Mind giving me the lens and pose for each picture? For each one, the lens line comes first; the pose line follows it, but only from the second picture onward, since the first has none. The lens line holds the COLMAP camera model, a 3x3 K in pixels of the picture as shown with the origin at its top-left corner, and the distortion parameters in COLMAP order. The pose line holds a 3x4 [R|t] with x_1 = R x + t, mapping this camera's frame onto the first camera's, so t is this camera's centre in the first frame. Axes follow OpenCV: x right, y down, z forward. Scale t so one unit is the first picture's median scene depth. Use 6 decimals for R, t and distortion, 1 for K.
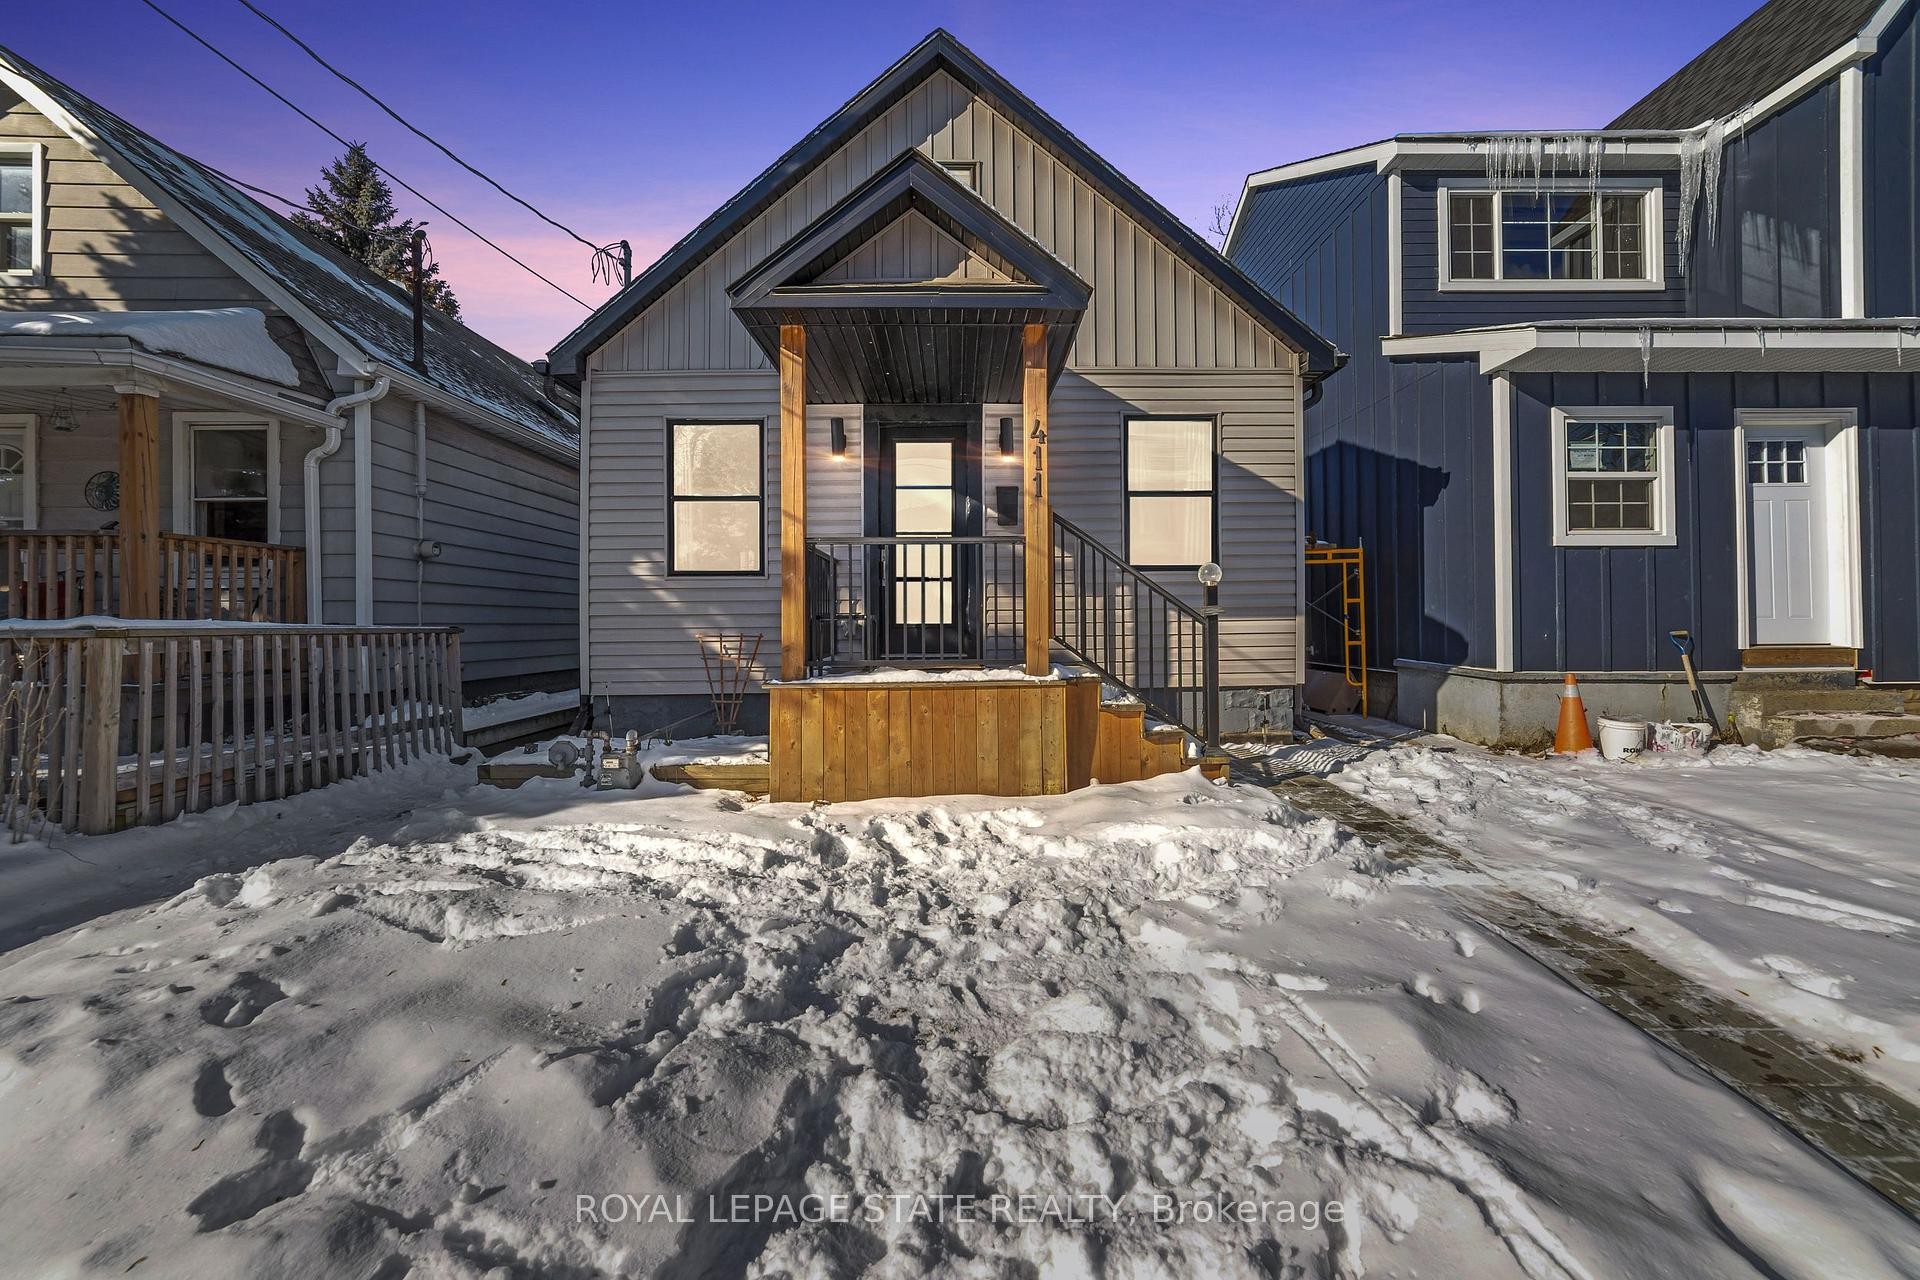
lens RADIAL K [[784.9, 0, 944.5], [0, 784.9, 627.0], [0, 0, 1]] dist [-0.015099, 0.000500]
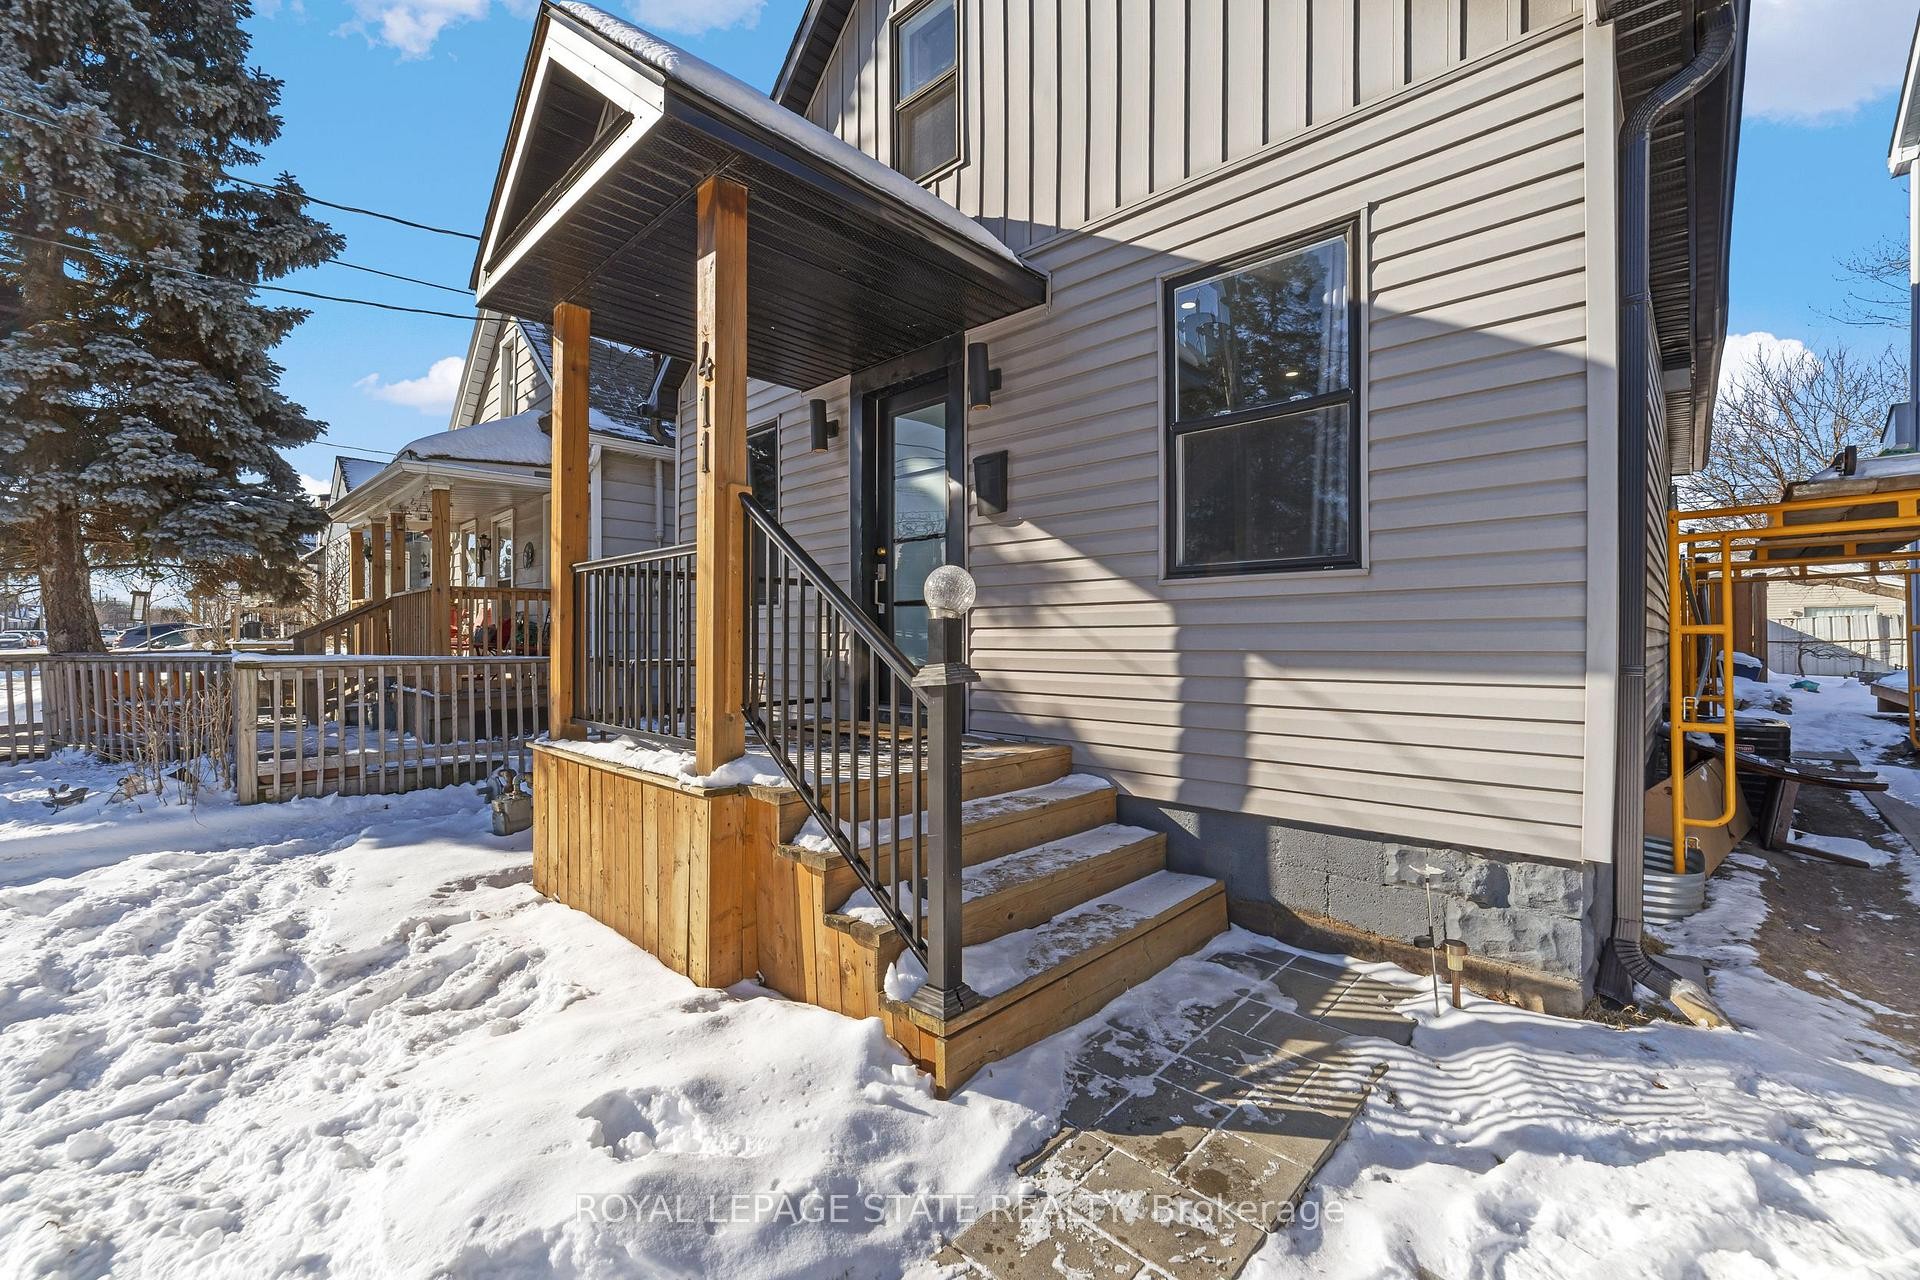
lens RADIAL K [[784.9, 0, 944.5], [0, 784.9, 627.0], [0, 0, 1]] dist [-0.015099, 0.000500]
pose [[0.705851, -0.003288, -0.708353, 0.501196], [-0.004392, 0.999950, -0.009018, -0.032780], [0.708347, 0.009477, 0.705801, 0.529148]]
